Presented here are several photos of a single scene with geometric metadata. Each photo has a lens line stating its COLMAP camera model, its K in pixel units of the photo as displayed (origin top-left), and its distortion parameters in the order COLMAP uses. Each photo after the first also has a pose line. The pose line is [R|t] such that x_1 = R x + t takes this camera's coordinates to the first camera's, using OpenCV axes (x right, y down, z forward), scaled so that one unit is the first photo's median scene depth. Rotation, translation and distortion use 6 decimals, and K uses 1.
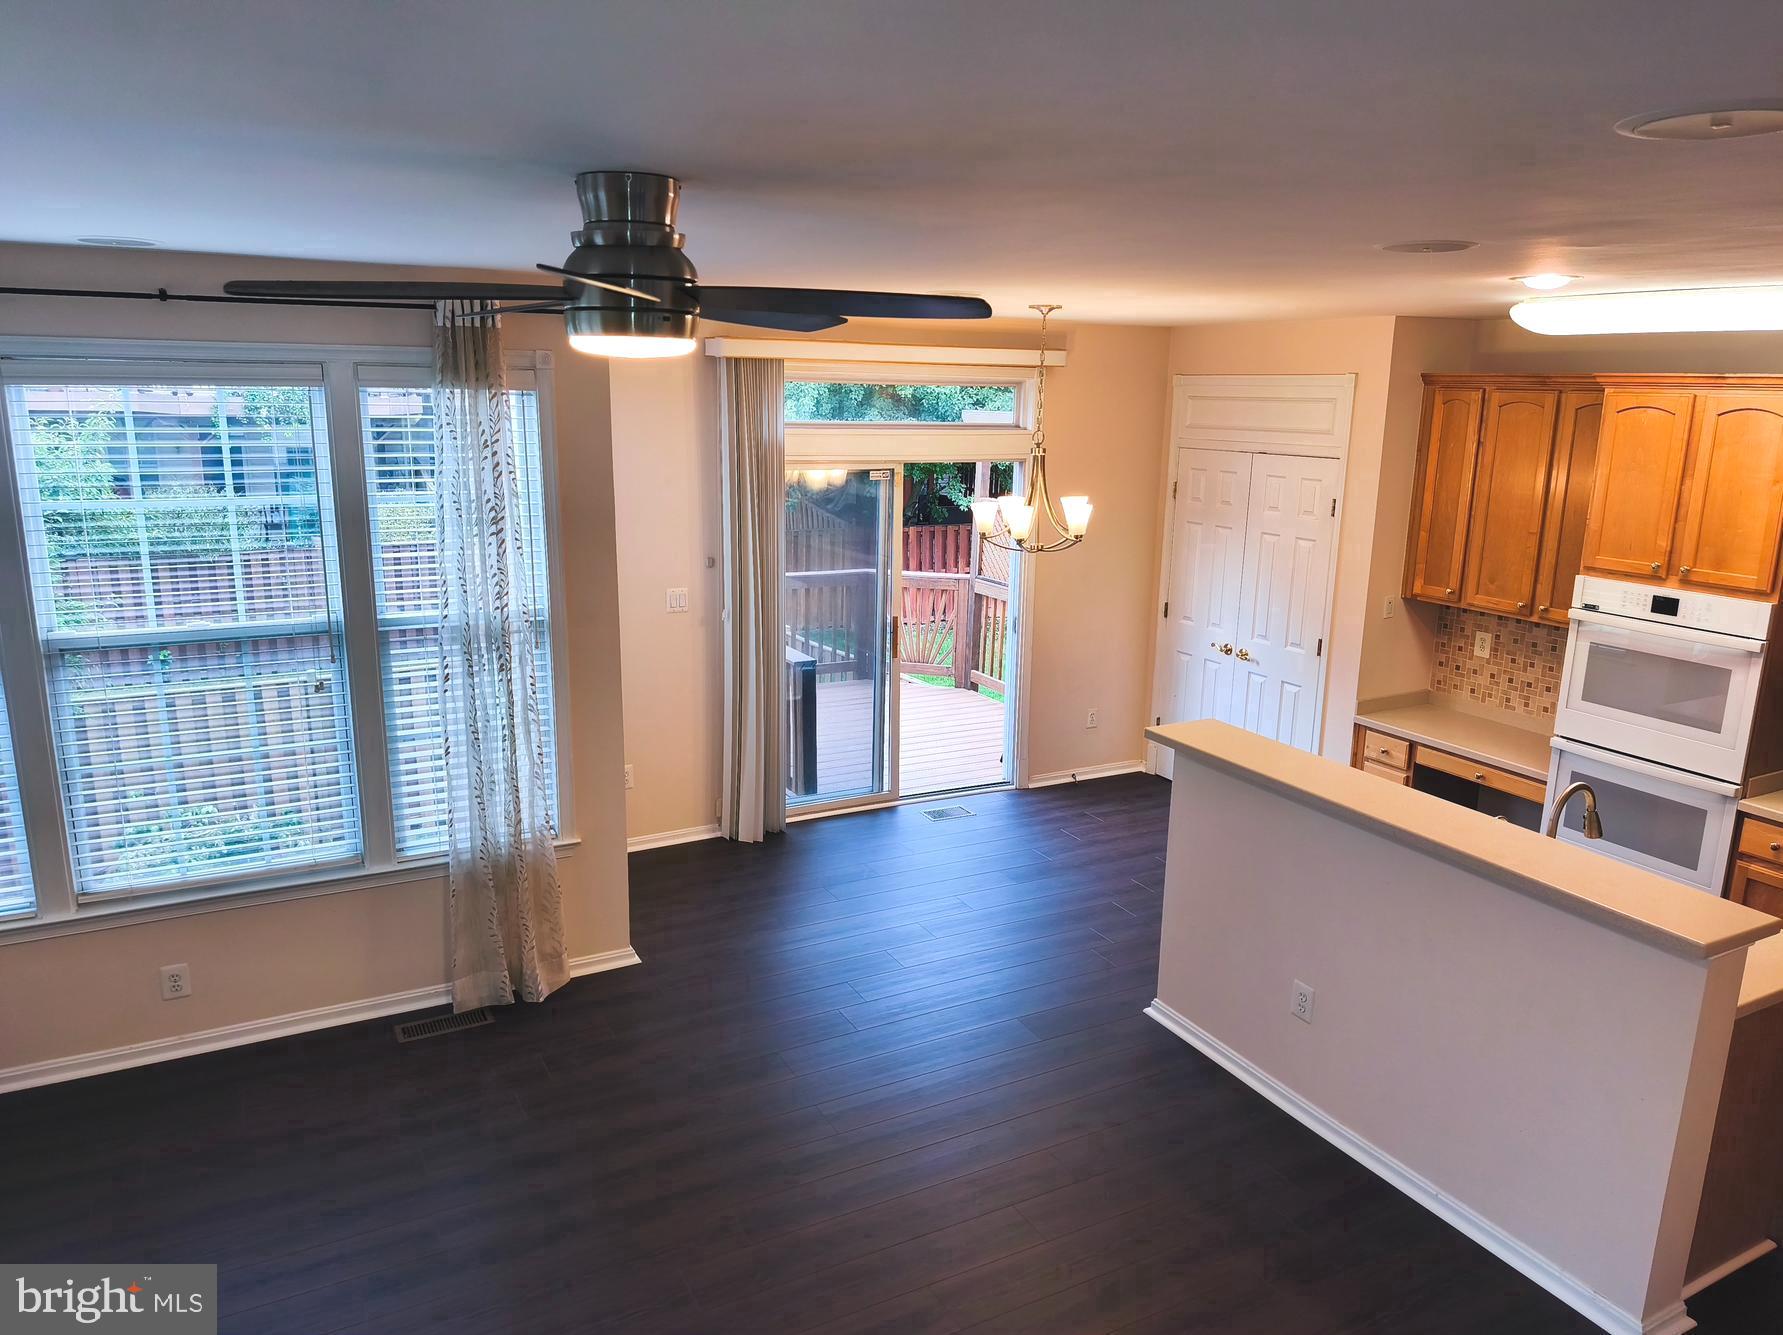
lens RADIAL K [[1256.5, 0, 888.3], [0, 1256.5, 677.5], [0, 0, 1]] dist [0.005770, 0.003838]
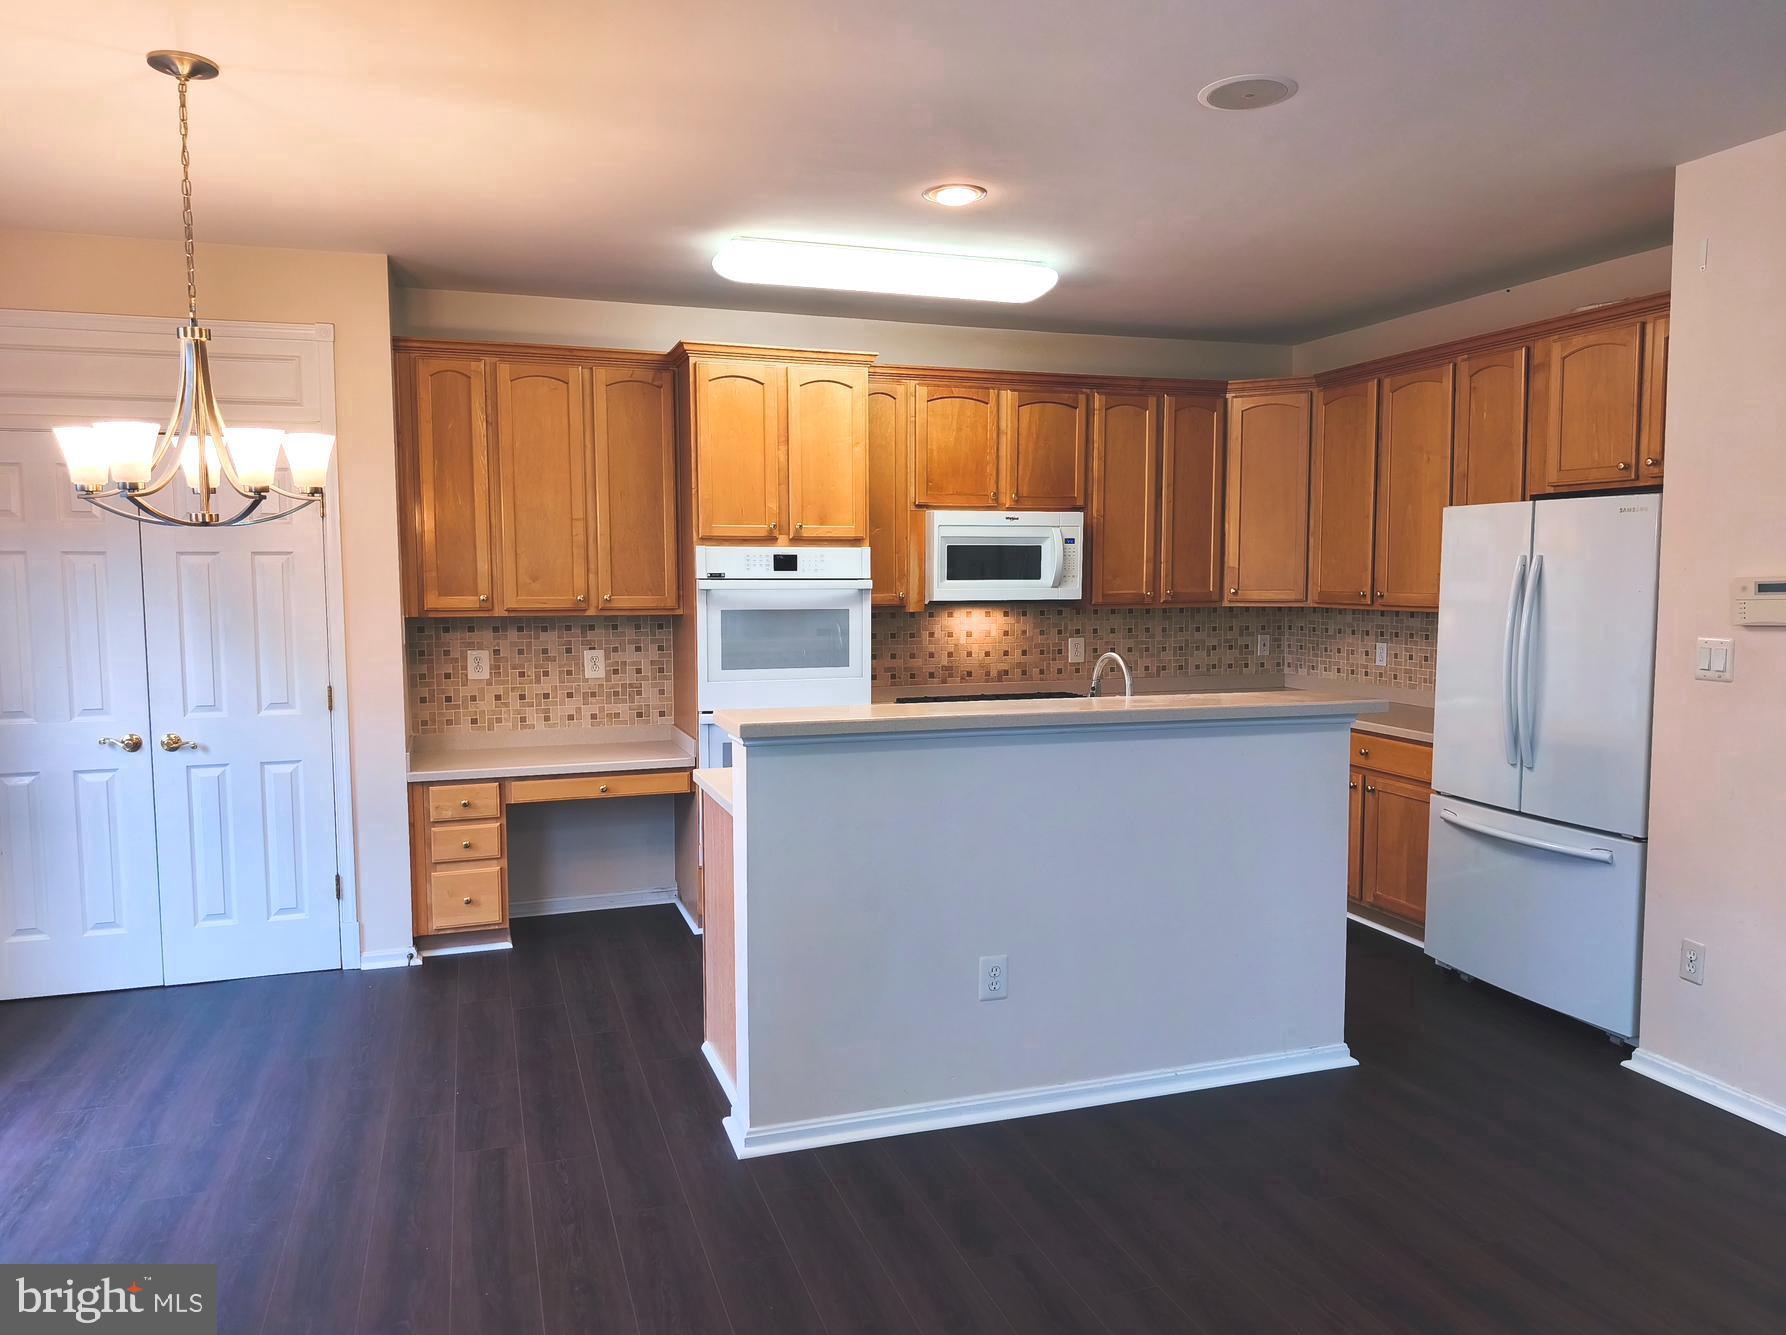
lens RADIAL K [[1238.2, 0, 888.0], [0, 1238.2, 674.9], [0, 0, 1]] dist [0.093803, -0.107659]
pose [[0.157970, -0.100953, 0.982270, -0.397431], [0.232952, 0.970492, 0.062279, -0.008927], [-0.959572, 0.218984, 0.176826, 0.709393]]
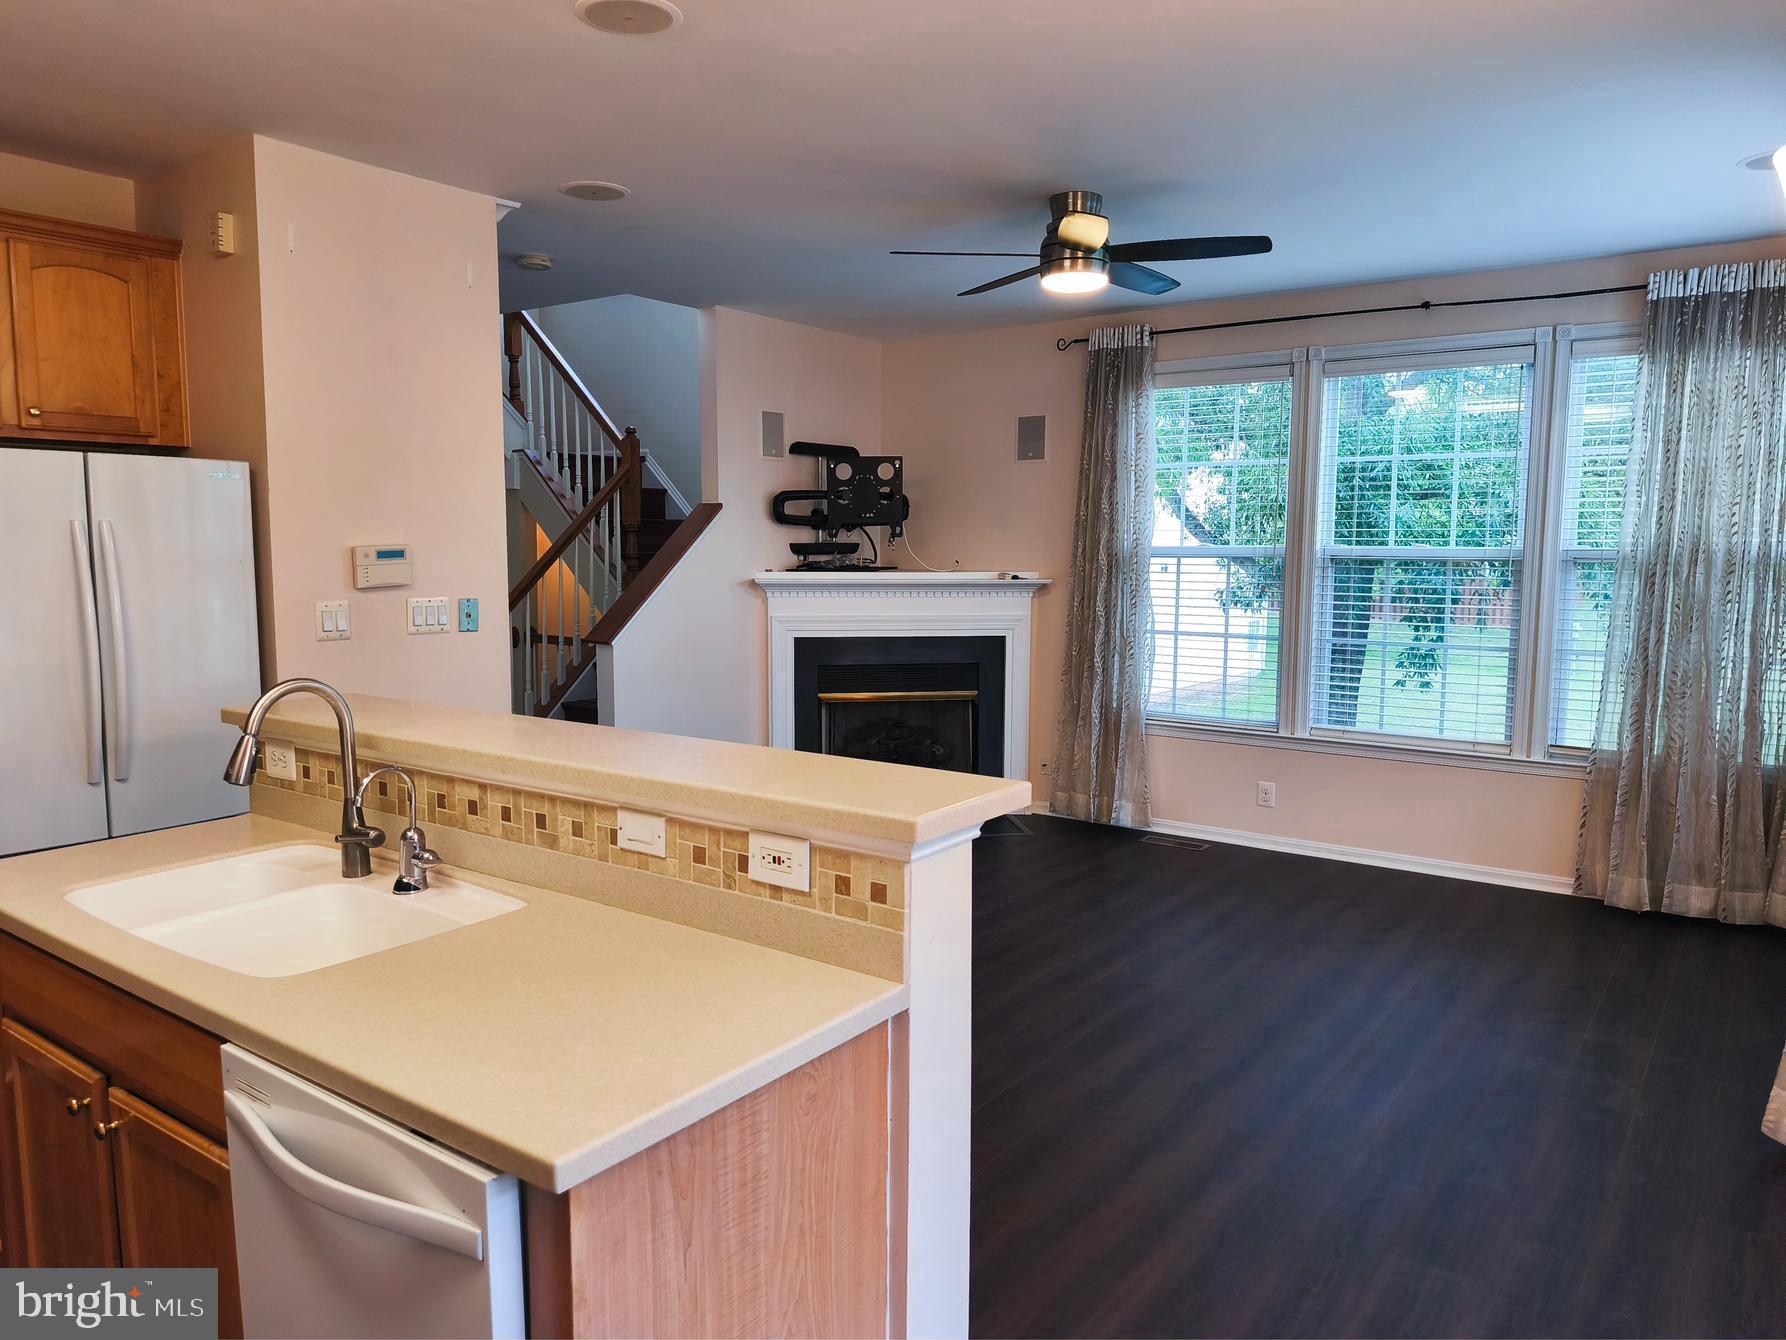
lens RADIAL K [[1229.2, 0, 893.0], [0, 1229.2, 670.0], [0, 0, 1]] dist [0.004343, -0.000137]
pose [[-0.899433, 0.026268, -0.436269, 0.382538], [-0.121177, 0.944072, 0.306667, -0.110469], [0.419925, 0.328692, -0.845946, 1.181092]]
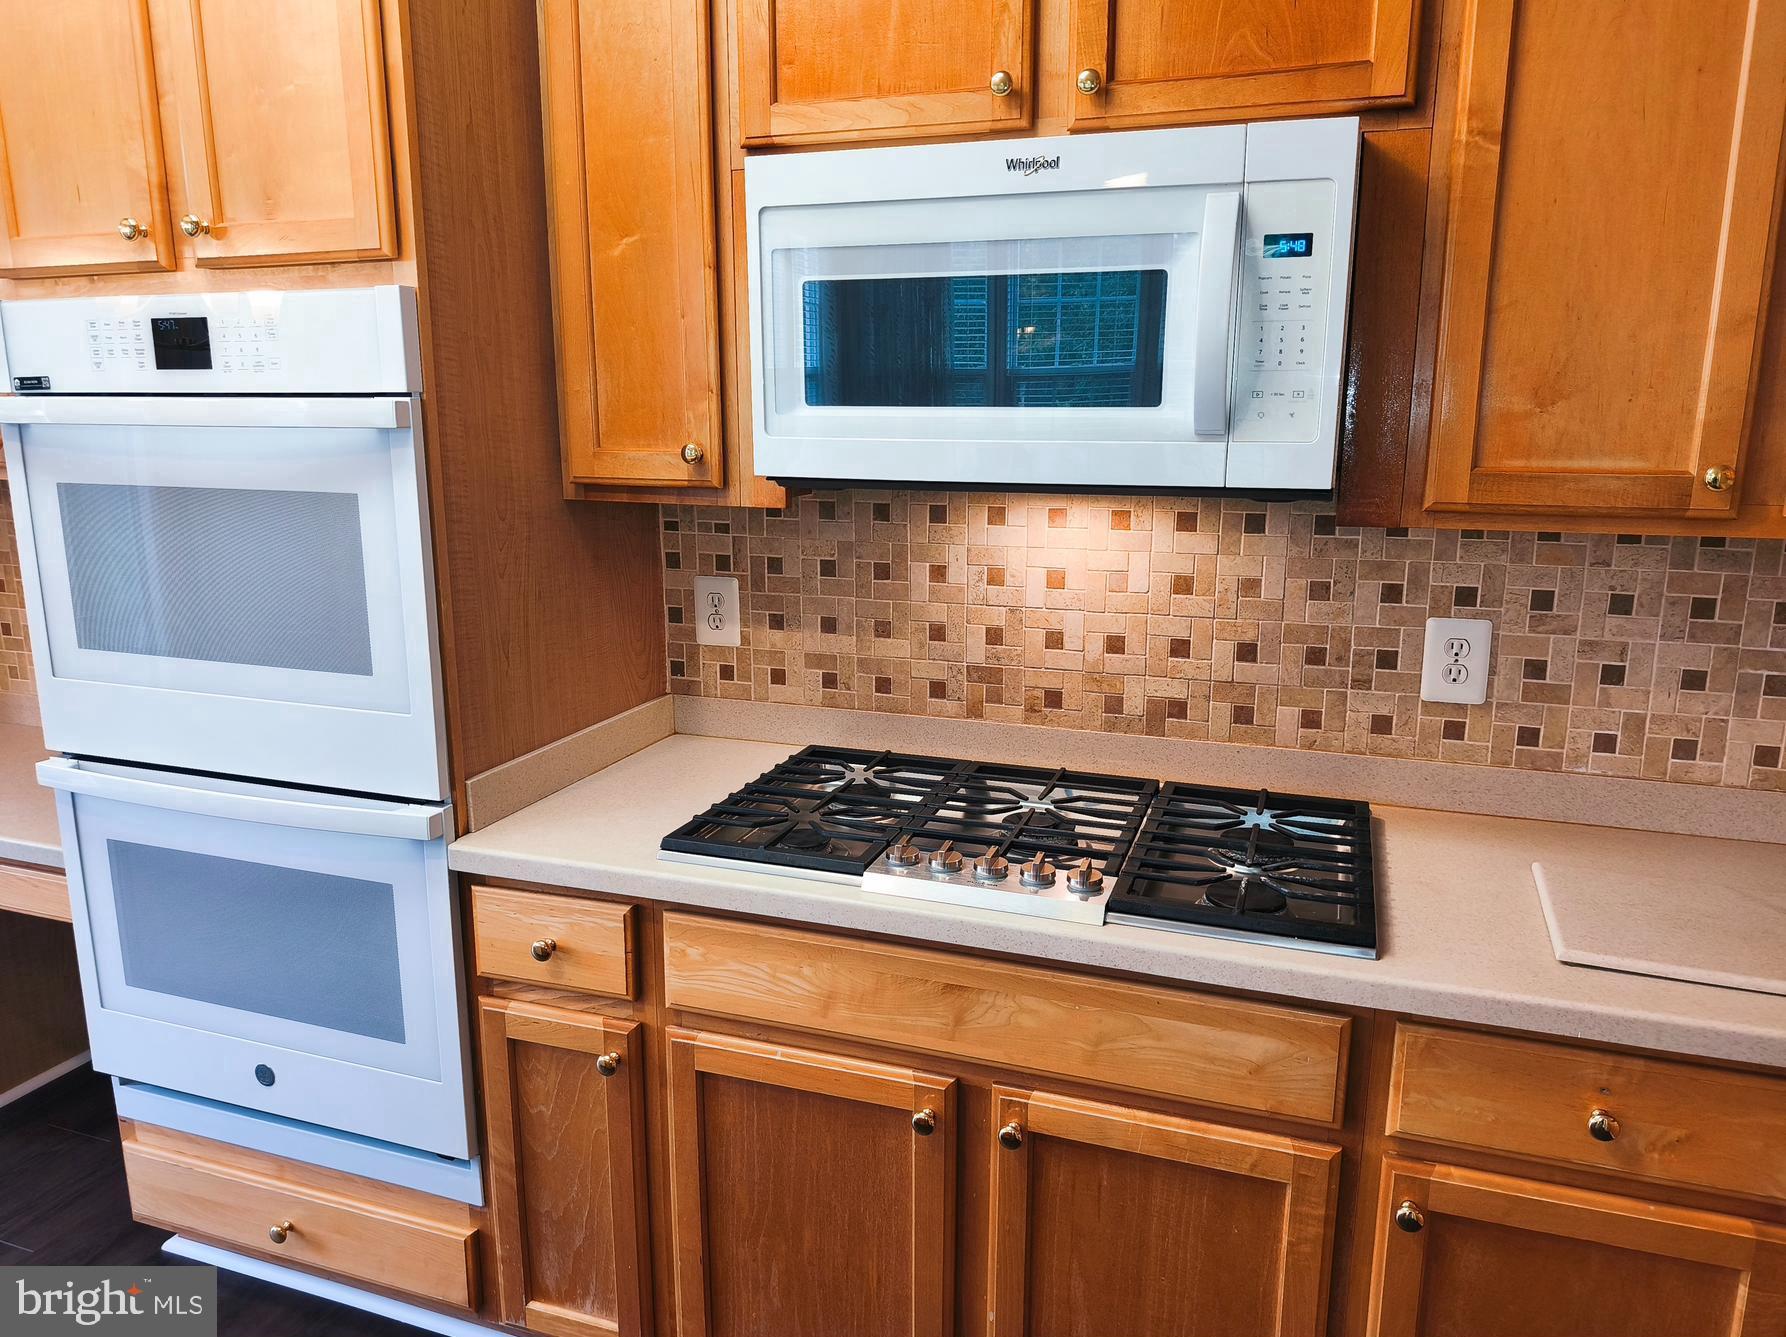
lens RADIAL K [[1229.2, 0, 893.0], [0, 1229.2, 668.5], [0, 0, 1]] dist [0.004343, -0.000137]
pose [[0.738512, -0.154330, 0.656340, 0.494932], [0.164880, 0.985234, 0.046143, 0.046939], [-0.653770, 0.074141, 0.753053, 0.583381]]
